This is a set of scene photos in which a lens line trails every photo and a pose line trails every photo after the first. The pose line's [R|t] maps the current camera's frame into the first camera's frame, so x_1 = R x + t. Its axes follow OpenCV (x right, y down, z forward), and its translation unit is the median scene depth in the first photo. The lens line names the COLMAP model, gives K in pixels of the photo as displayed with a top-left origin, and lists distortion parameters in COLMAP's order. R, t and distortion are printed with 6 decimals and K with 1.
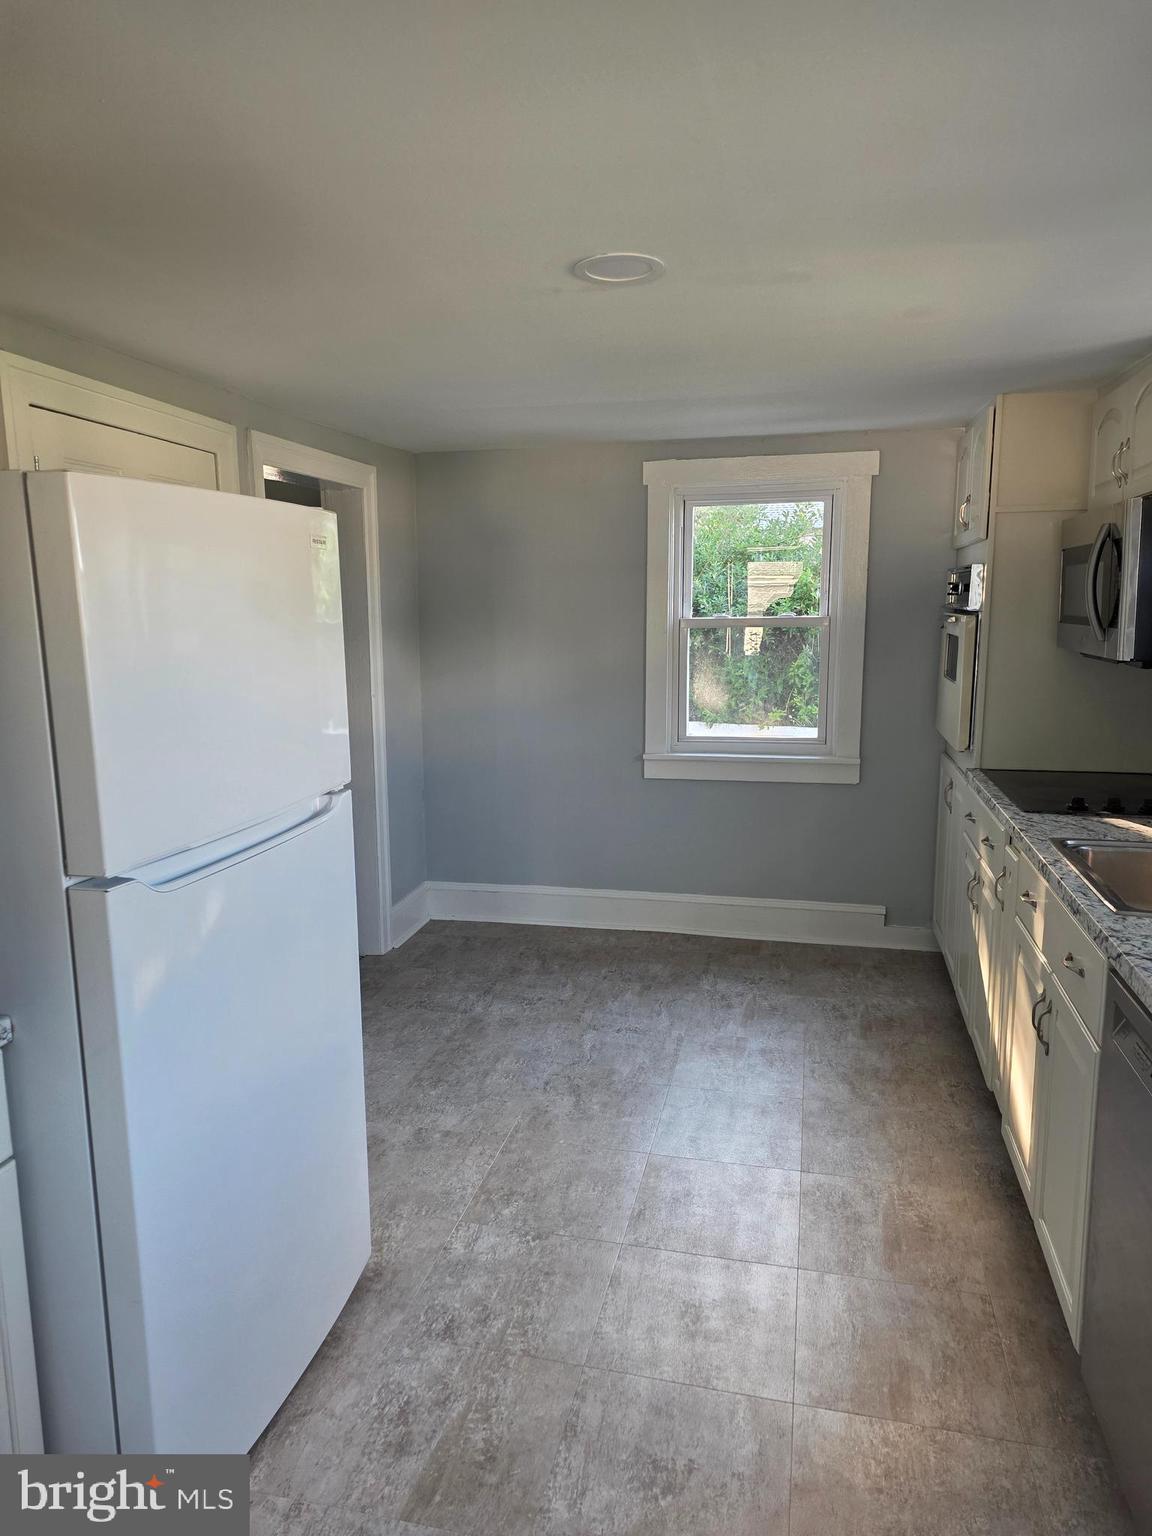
lens RADIAL K [[1032.4, 0, 587.9], [0, 1032.4, 759.0], [0, 0, 1]] dist [0.054060, -0.029651]
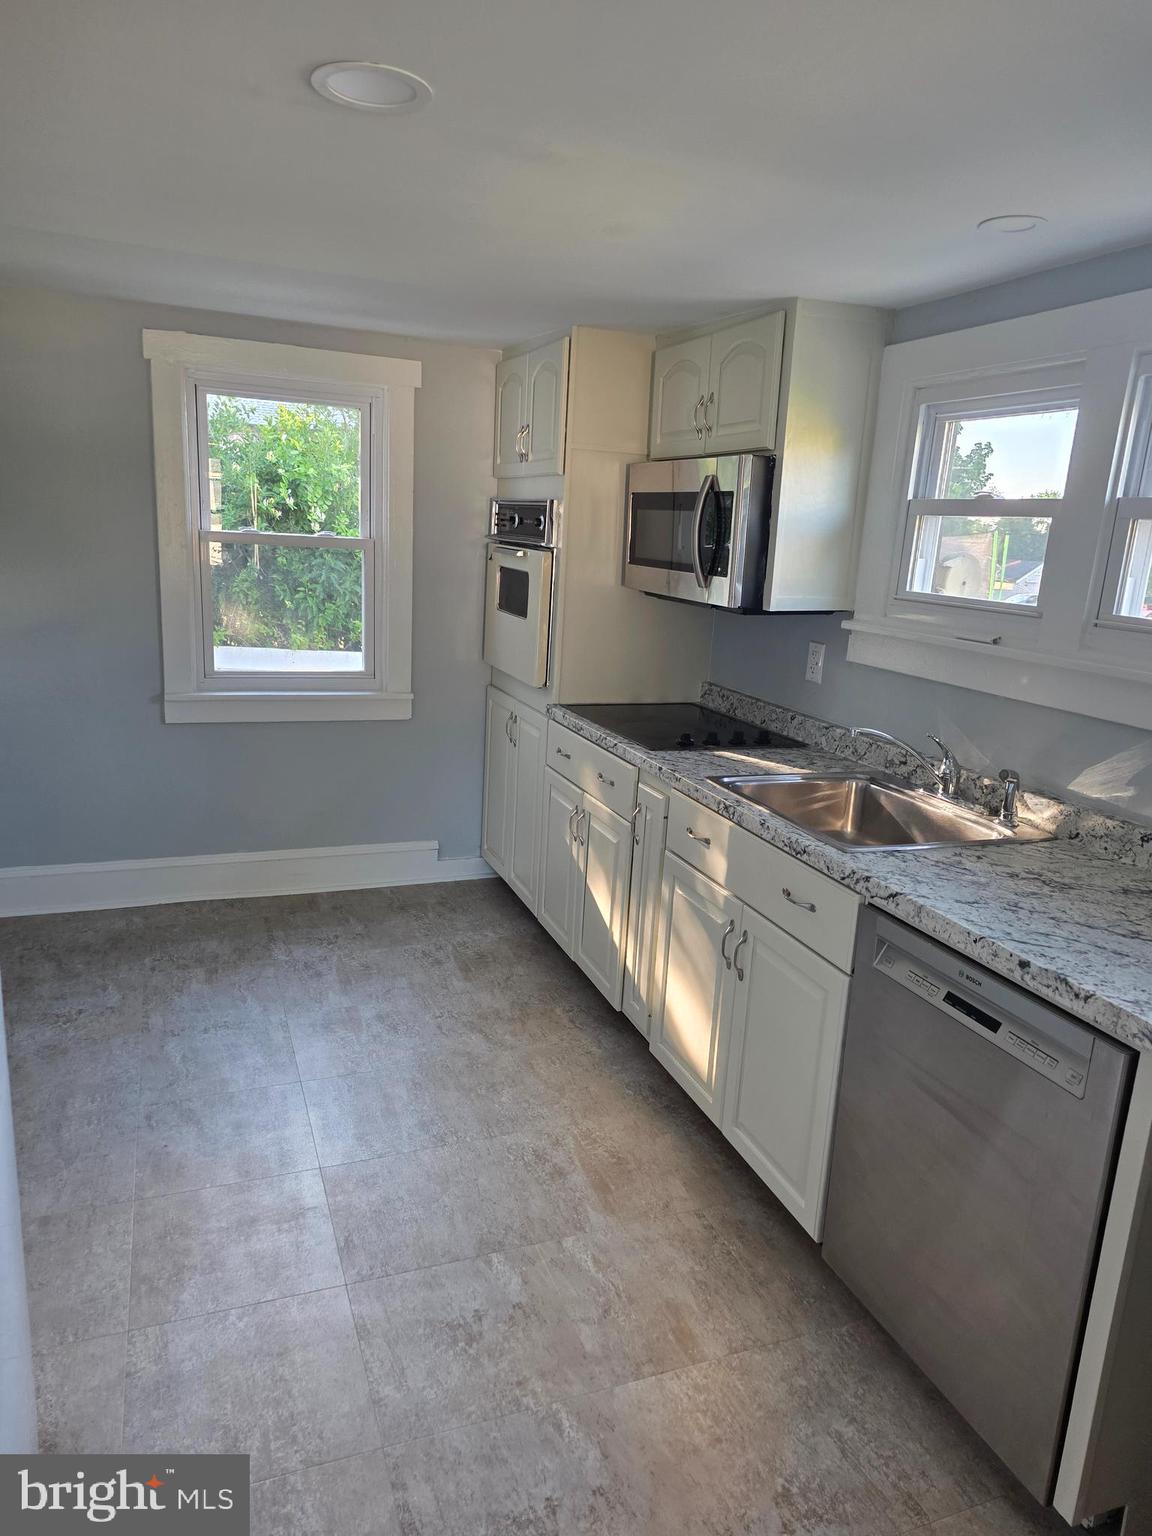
lens RADIAL K [[1032.4, 0, 585.3], [0, 1032.4, 771.3], [0, 0, 1]] dist [0.054060, -0.029651]
pose [[0.829482, -0.084527, 0.552100, -0.178796], [0.028650, 0.993620, 0.109079, -0.036218], [-0.557798, -0.074662, 0.826612, 0.143979]]
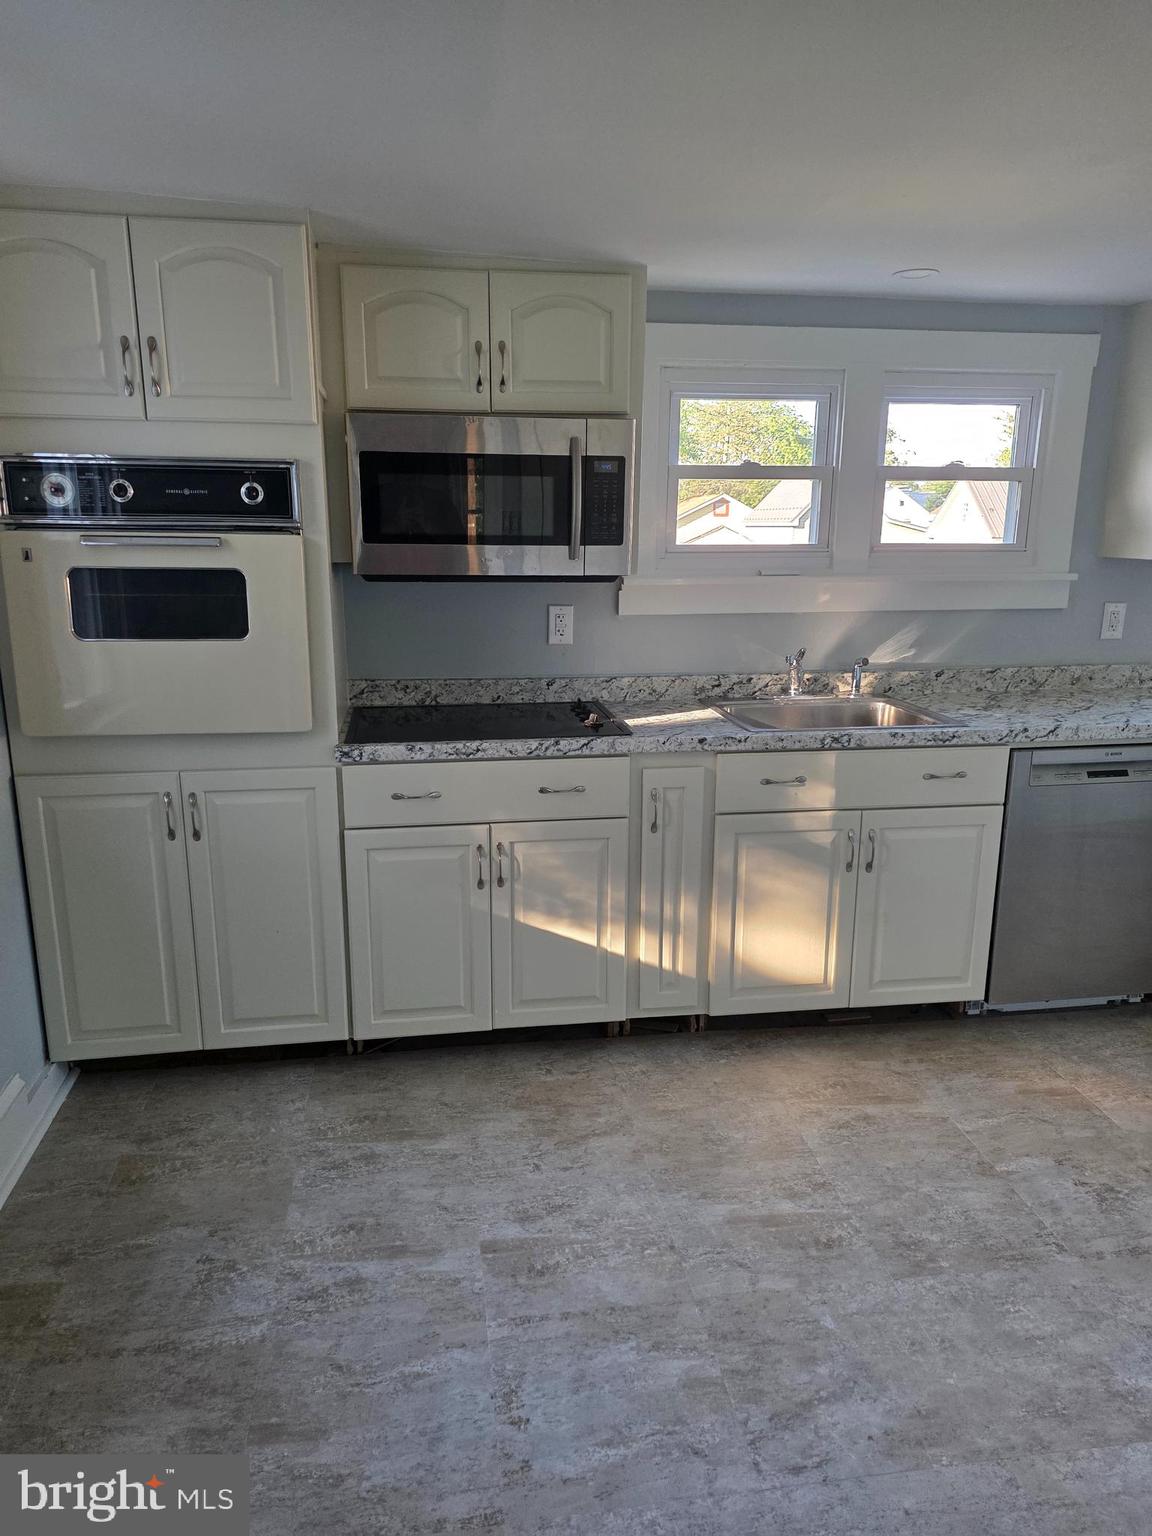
lens RADIAL K [[1032.4, 0, 561.4], [0, 1032.4, 767.9], [0, 0, 1]] dist [0.054060, -0.029651]
pose [[-0.357441, -0.219403, 0.907798, -0.376604], [0.135355, 0.949581, 0.282797, -0.170712], [-0.924075, 0.223959, -0.309722, 1.141218]]
